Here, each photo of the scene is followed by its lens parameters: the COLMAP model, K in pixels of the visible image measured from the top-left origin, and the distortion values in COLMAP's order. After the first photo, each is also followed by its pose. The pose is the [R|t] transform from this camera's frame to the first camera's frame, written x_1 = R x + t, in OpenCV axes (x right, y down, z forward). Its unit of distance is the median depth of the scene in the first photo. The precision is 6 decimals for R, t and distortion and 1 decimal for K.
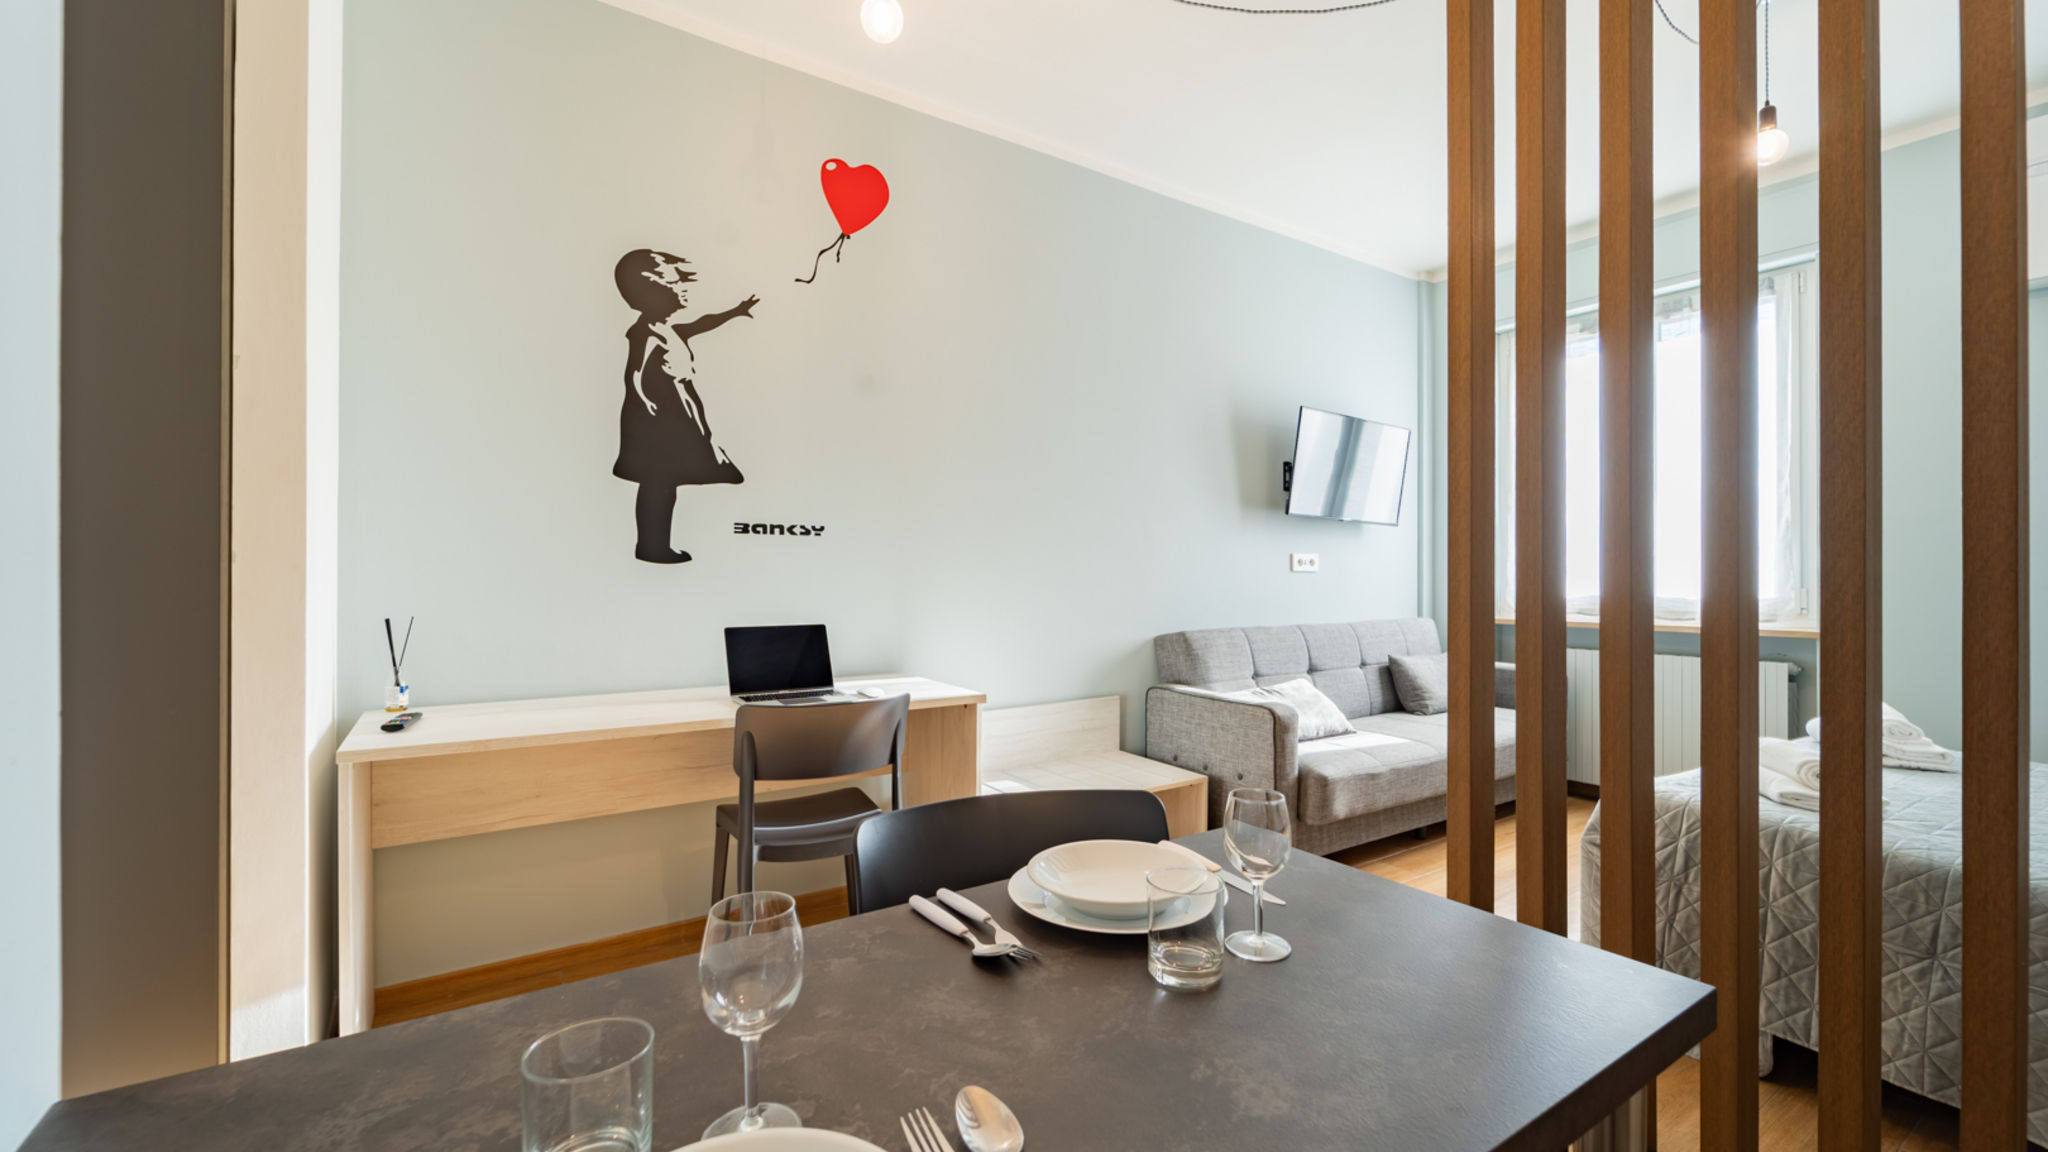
lens RADIAL K [[838.8, 0, 1024.0], [0, 838.8, 576.0], [0, 0, 1]] dist [0.001311, 0.000033]
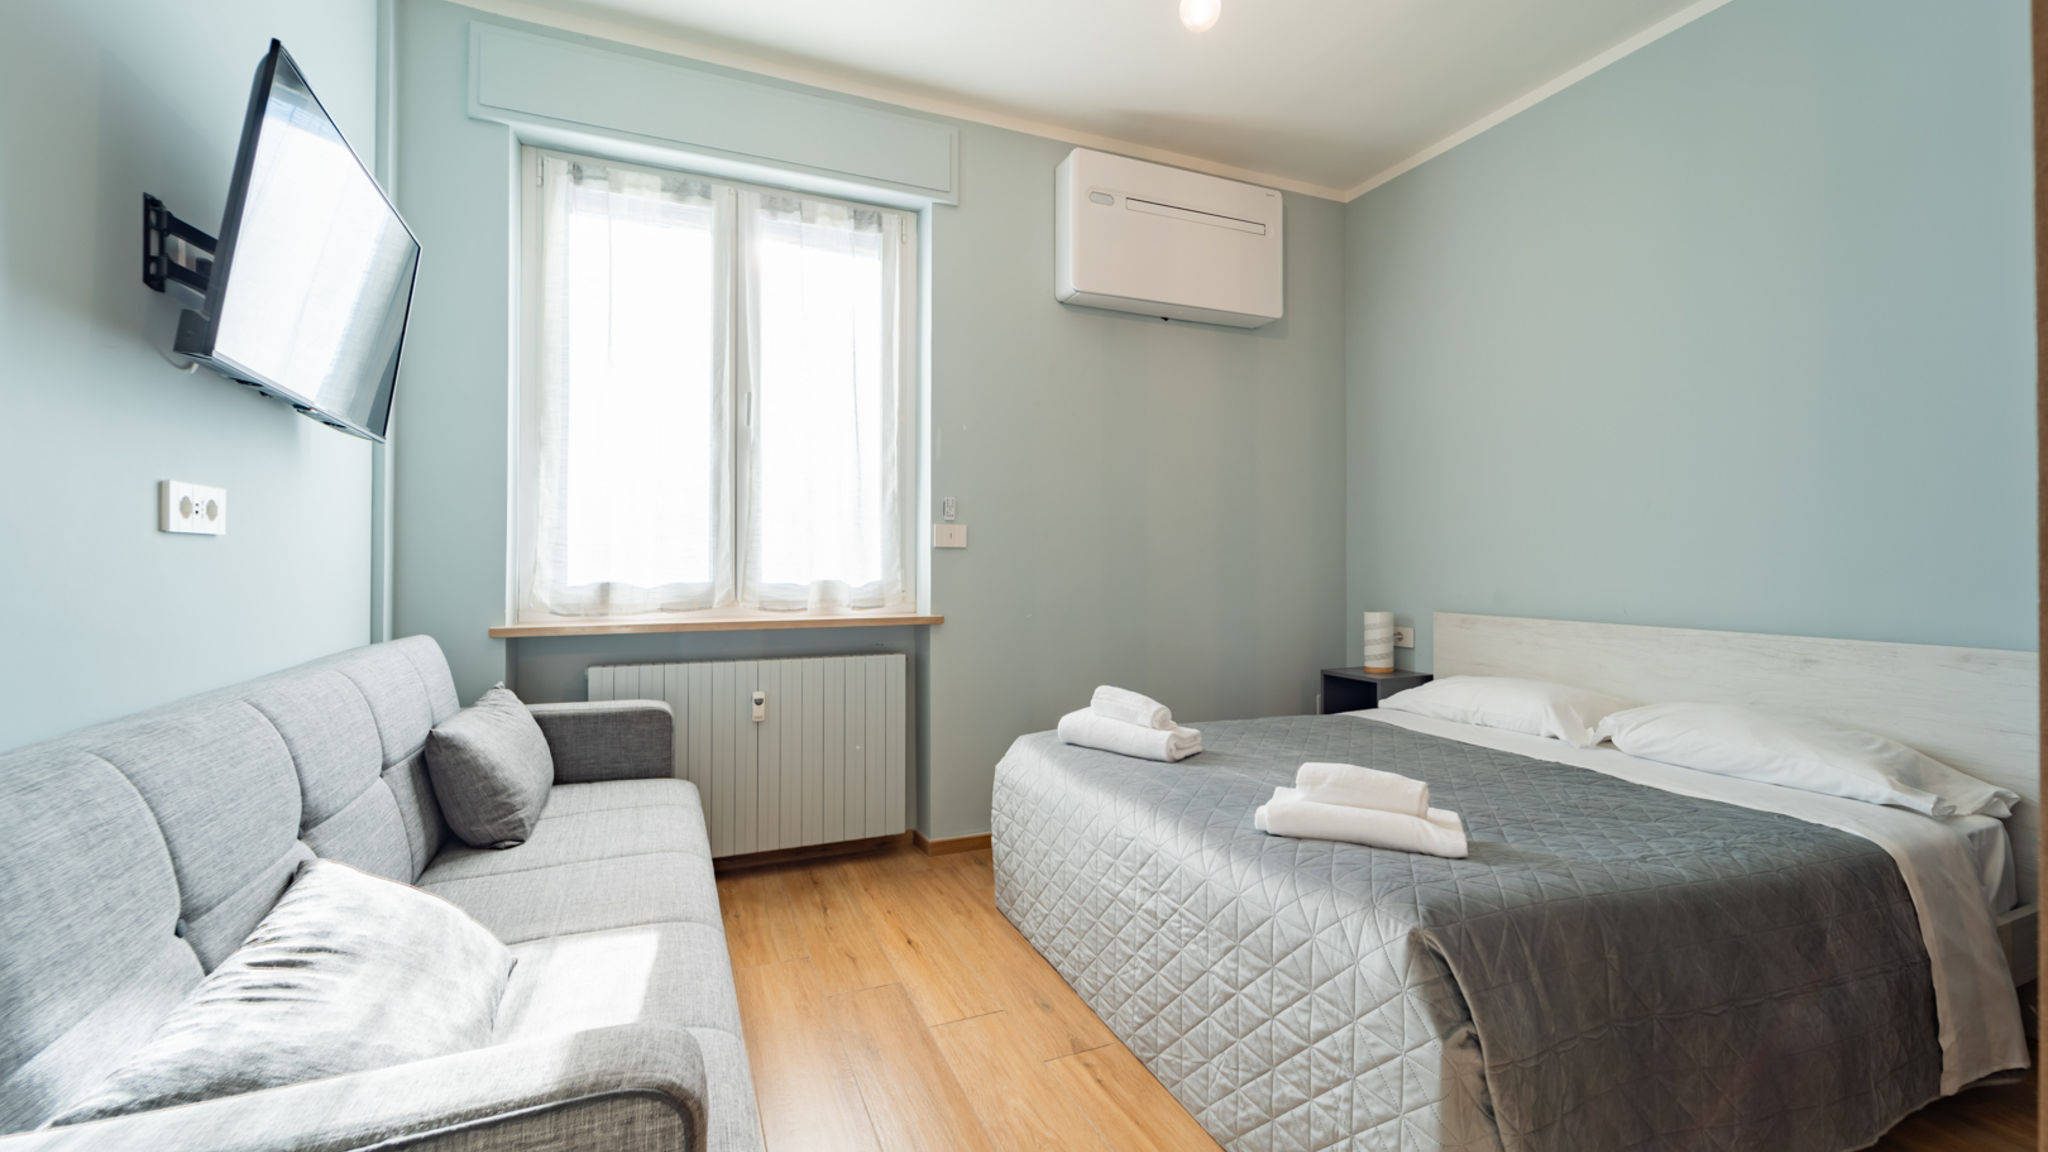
lens RADIAL K [[843.5, 0, 1033.8], [0, 843.5, 550.3], [0, 0, 1]] dist [0.000211, -0.000091]
pose [[0.167820, 0.010981, 0.985756, 0.075268], [-0.003356, 0.999939, -0.010568, 0.005184], [-0.985812, -0.001535, 0.167847, 0.926113]]
